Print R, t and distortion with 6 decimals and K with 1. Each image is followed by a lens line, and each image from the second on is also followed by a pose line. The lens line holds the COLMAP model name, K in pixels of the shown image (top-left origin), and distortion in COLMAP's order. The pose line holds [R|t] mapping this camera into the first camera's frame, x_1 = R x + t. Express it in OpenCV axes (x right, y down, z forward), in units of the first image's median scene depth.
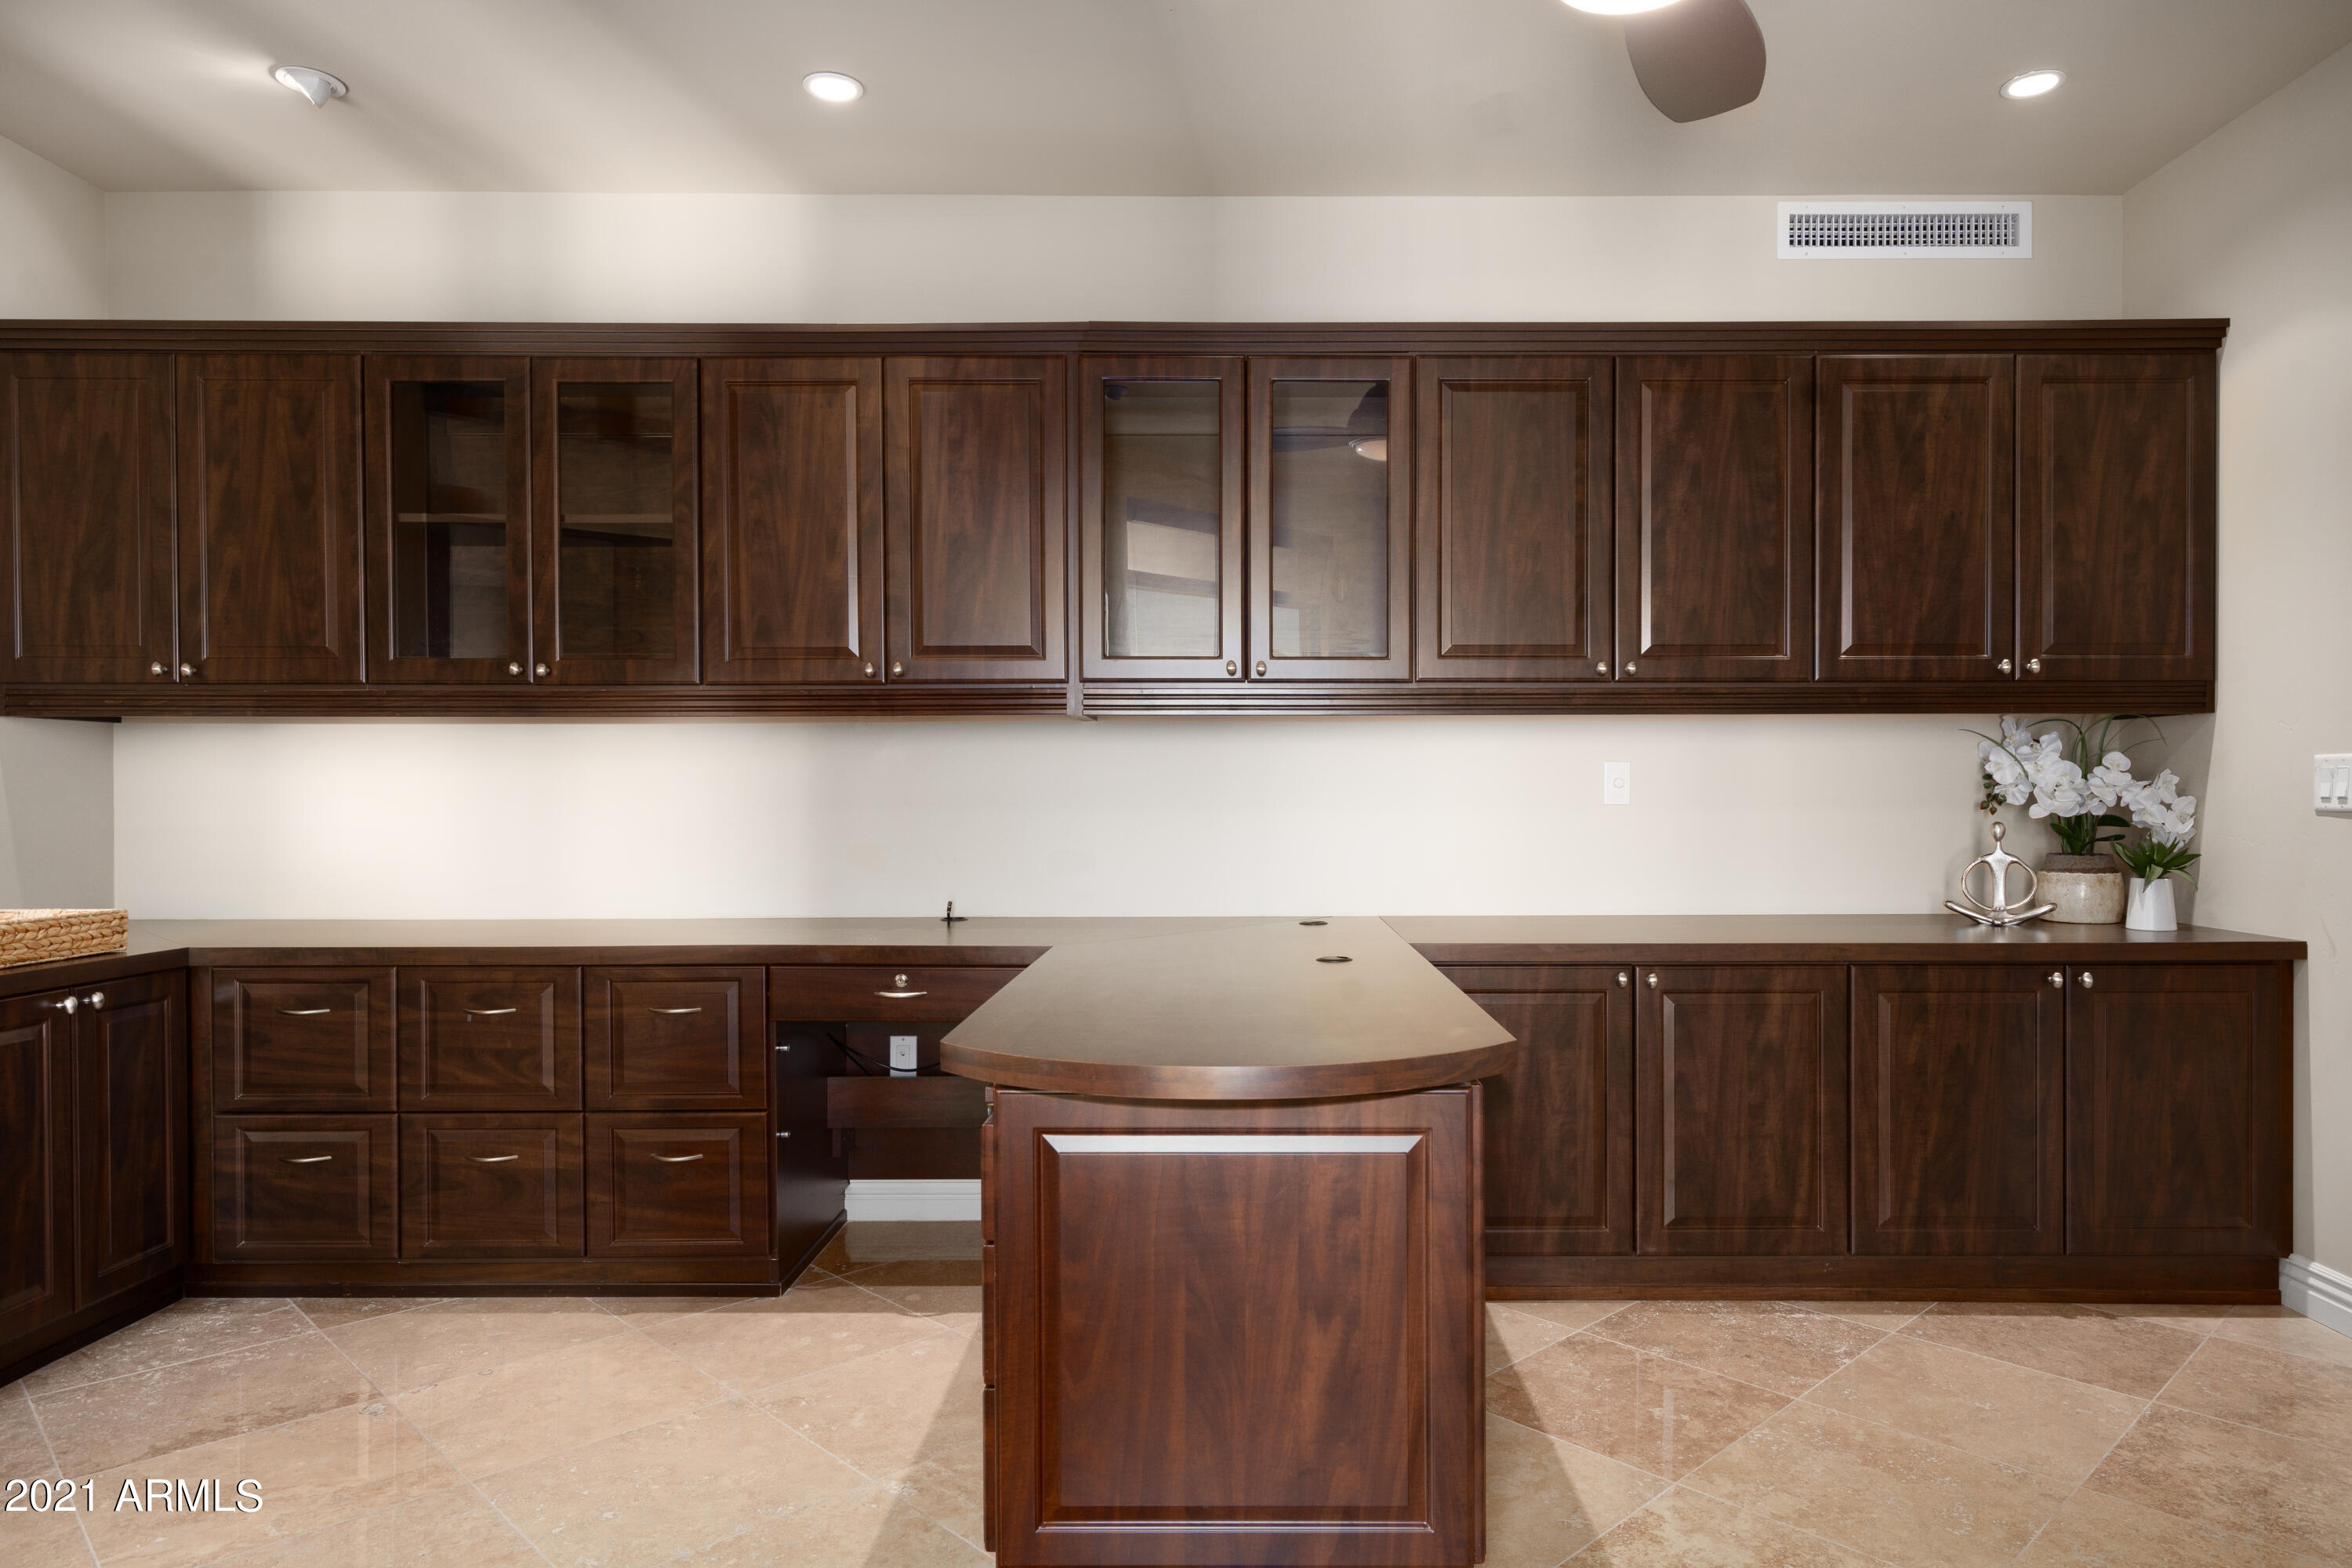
lens RADIAL K [[1445.6, 0, 1180.5], [0, 1445.6, 804.5], [0, 0, 1]] dist [0.006075, 0.001085]
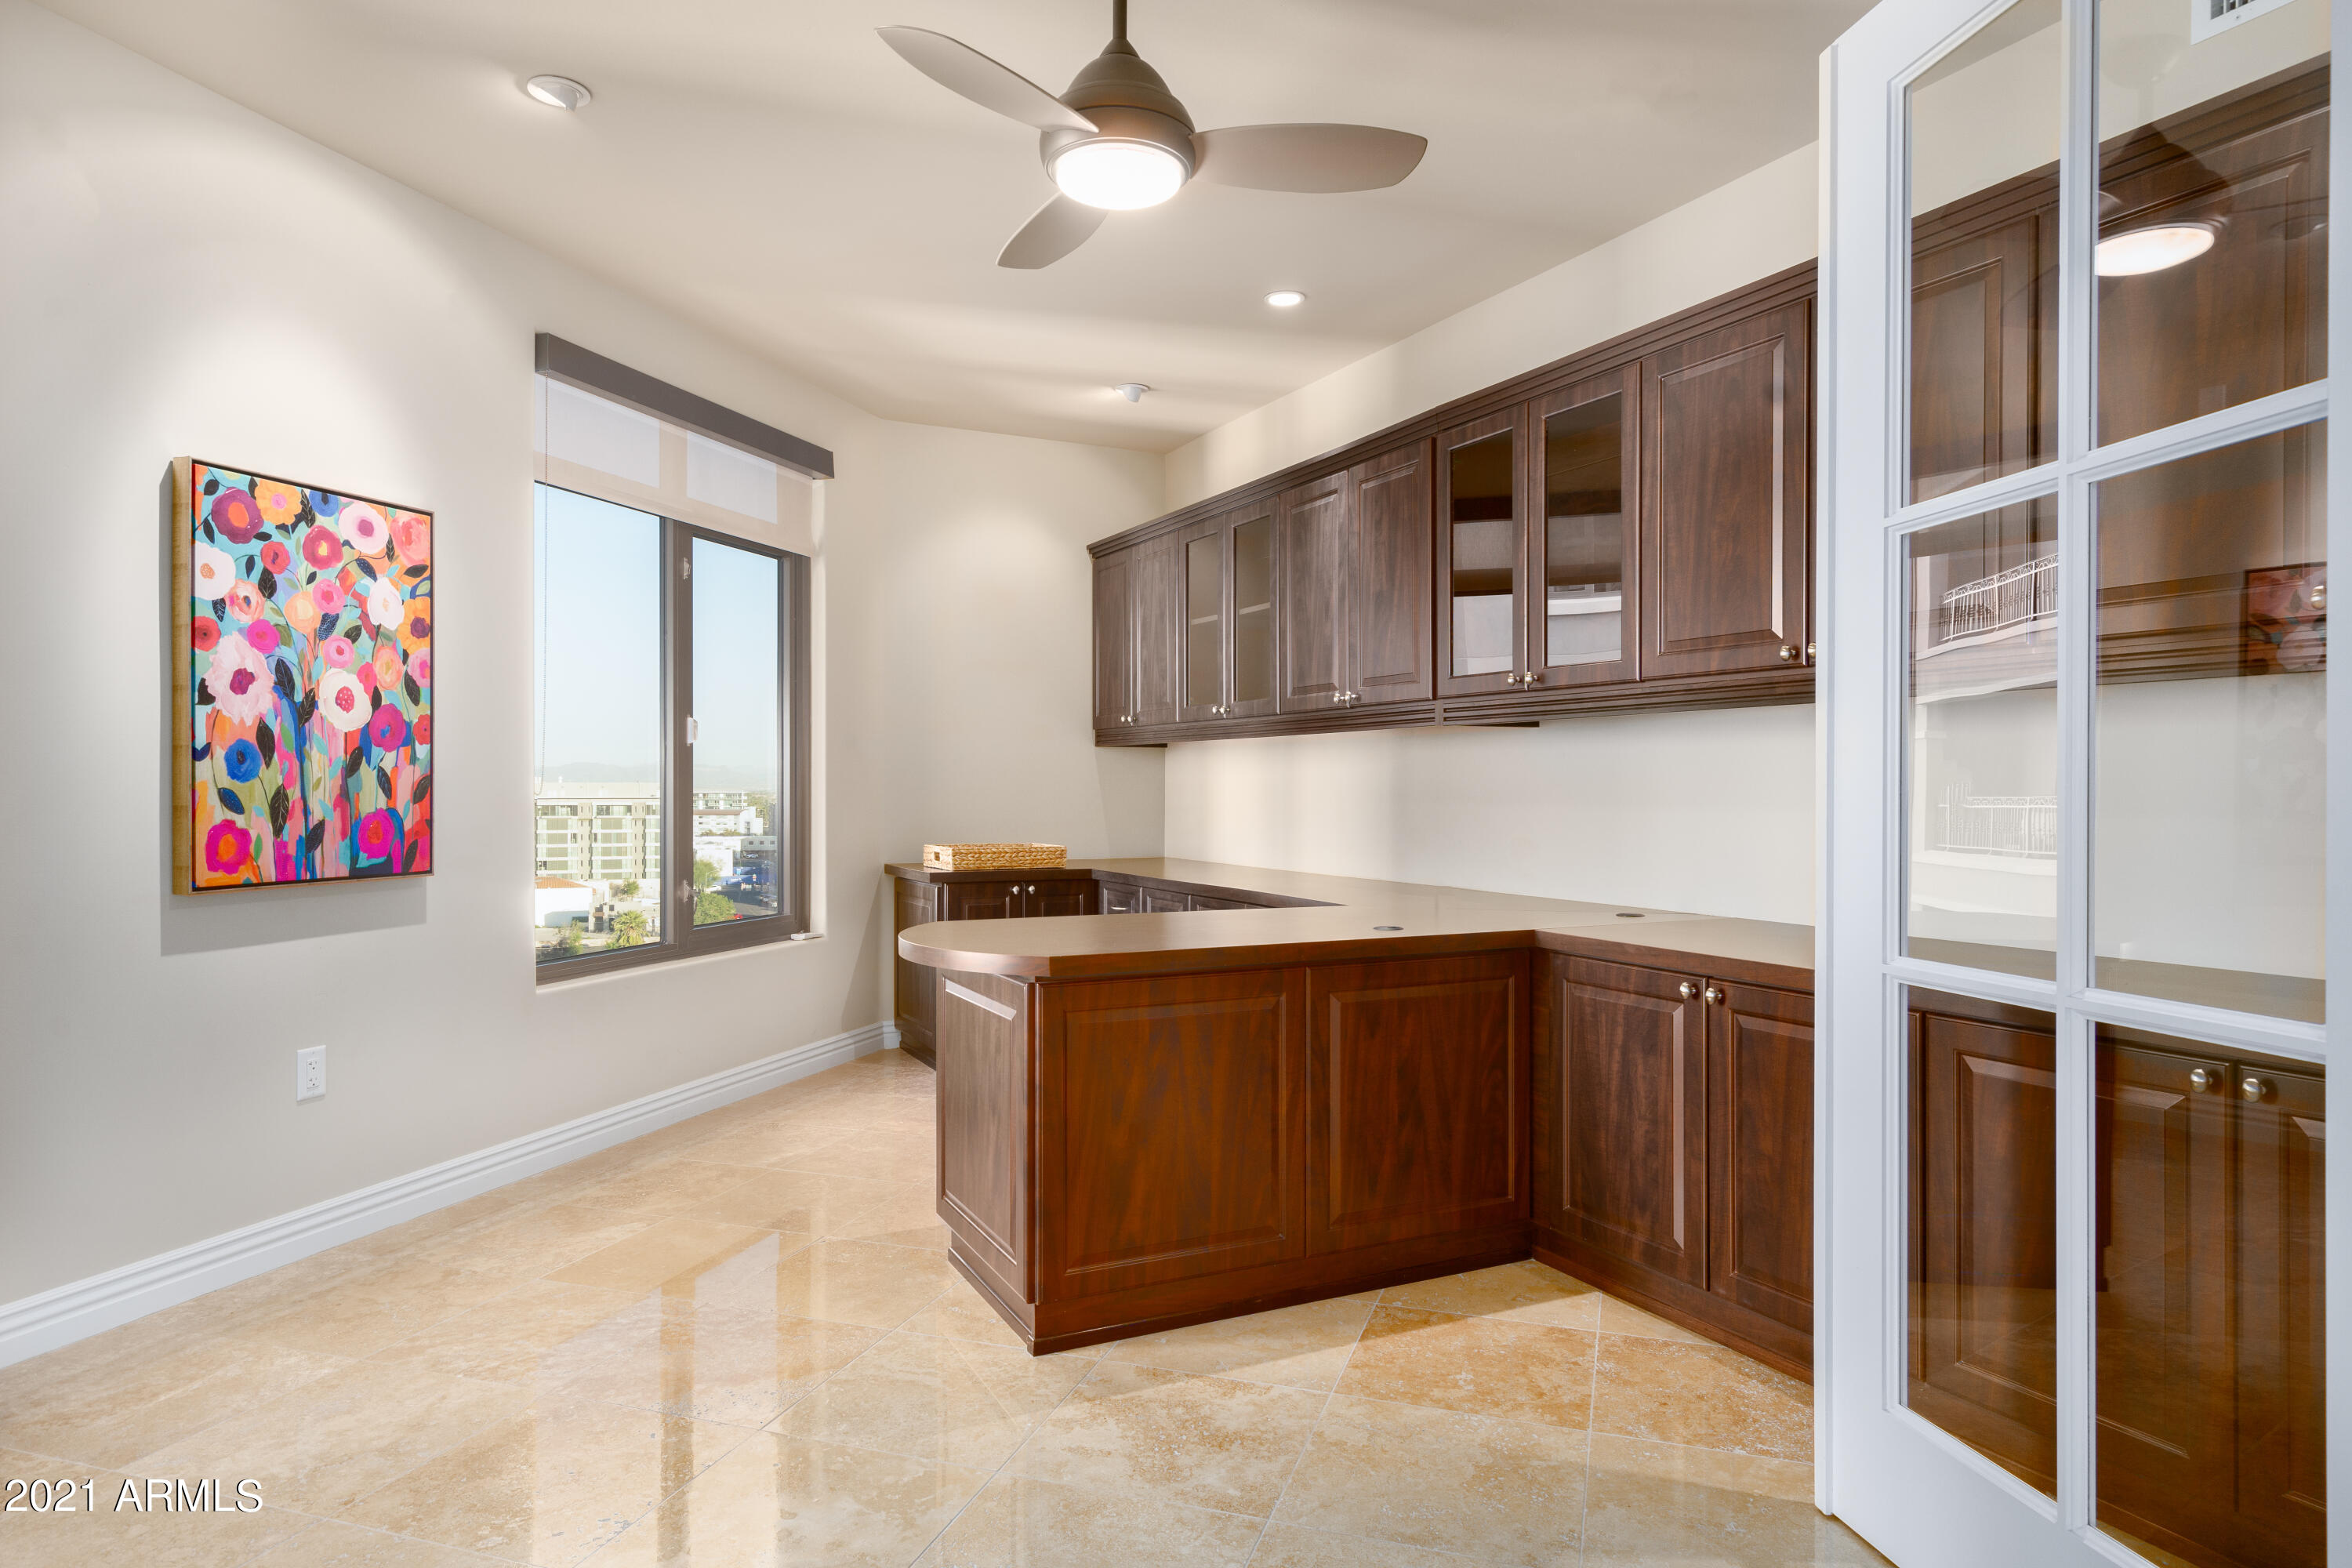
lens RADIAL K [[1377.0, 0, 1176.0], [0, 1377.0, 784.0], [0, 0, 1]] dist [-0.001853, -0.000393]
pose [[0.445989, 0.002273, -0.895035, 0.956817], [-0.011126, 0.999934, -0.003004, -0.006614], [0.894969, 0.011298, 0.445985, 0.302818]]
